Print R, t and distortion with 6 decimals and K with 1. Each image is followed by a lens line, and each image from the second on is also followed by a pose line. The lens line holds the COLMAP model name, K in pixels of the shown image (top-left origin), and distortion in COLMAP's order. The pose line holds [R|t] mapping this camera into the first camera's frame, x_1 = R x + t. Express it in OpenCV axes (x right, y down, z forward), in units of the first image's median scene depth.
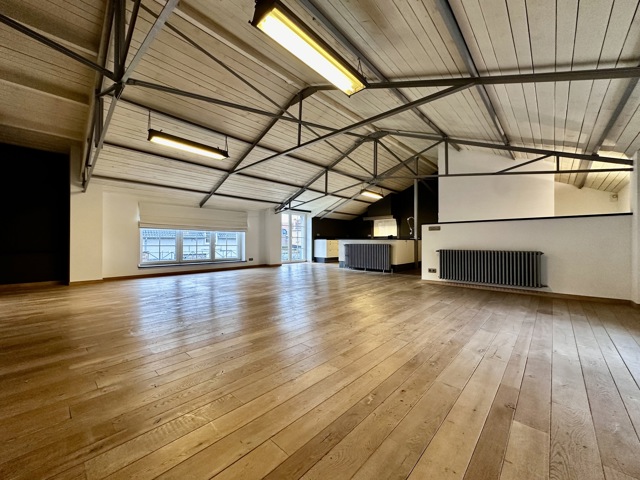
lens RADIAL K [[255.5, 0, 319.3], [0, 255.5, 240.6], [0, 0, 1]] dist [-0.004952, 0.000500]
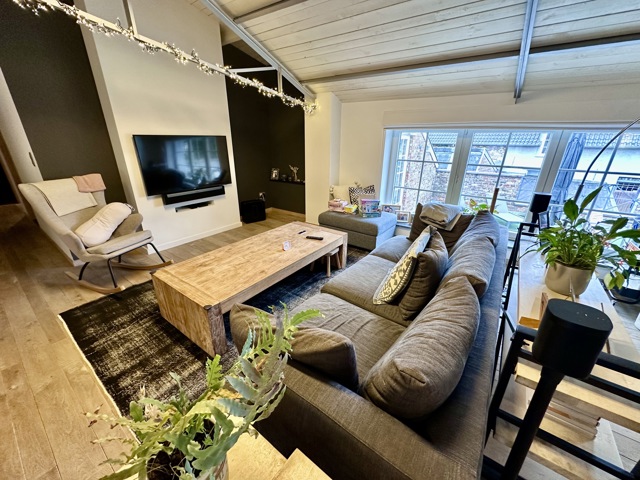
lens RADIAL K [[255.5, 0, 319.3], [0, 255.5, 240.6], [0, 0, 1]] dist [-0.004952, 0.000500]
pose [[0.108182, 0.367936, -0.923537, -0.064718], [-0.006520, 0.929231, 0.369441, -0.069354], [0.994110, -0.033946, 0.102925, 0.593906]]
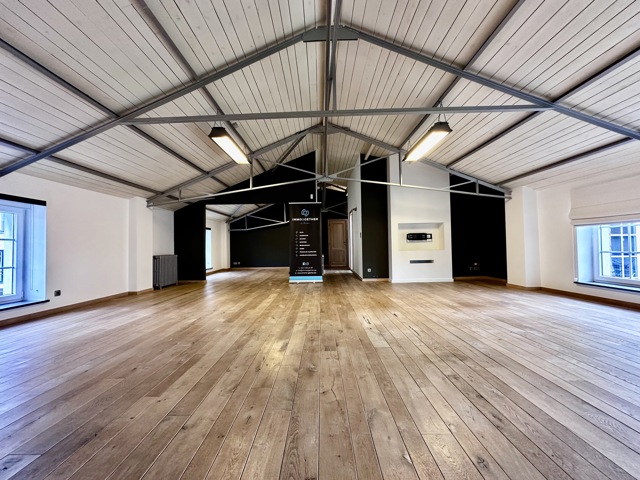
lens RADIAL K [[255.5, 0, 319.3], [0, 255.5, 240.6], [0, 0, 1]] dist [-0.004952, 0.000500]
pose [[-0.739565, -0.004316, -0.673071, 0.221945], [0.018661, 0.999464, -0.026913, -0.003728], [0.672826, -0.032463, -0.739088, 0.791437]]
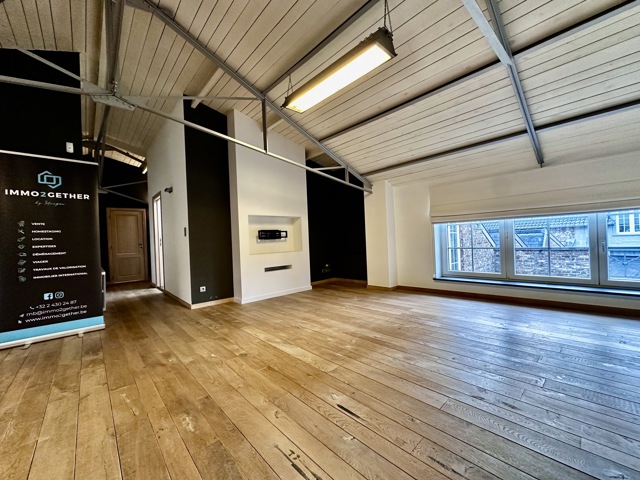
lens RADIAL K [[255.5, 0, 319.3], [0, 255.5, 240.6], [0, 0, 1]] dist [-0.004952, 0.000500]
pose [[-0.086813, 0.000393, -0.996225, 0.029368], [0.045758, 0.998946, -0.003594, -0.011045], [0.995173, -0.045897, -0.086740, 0.564405]]
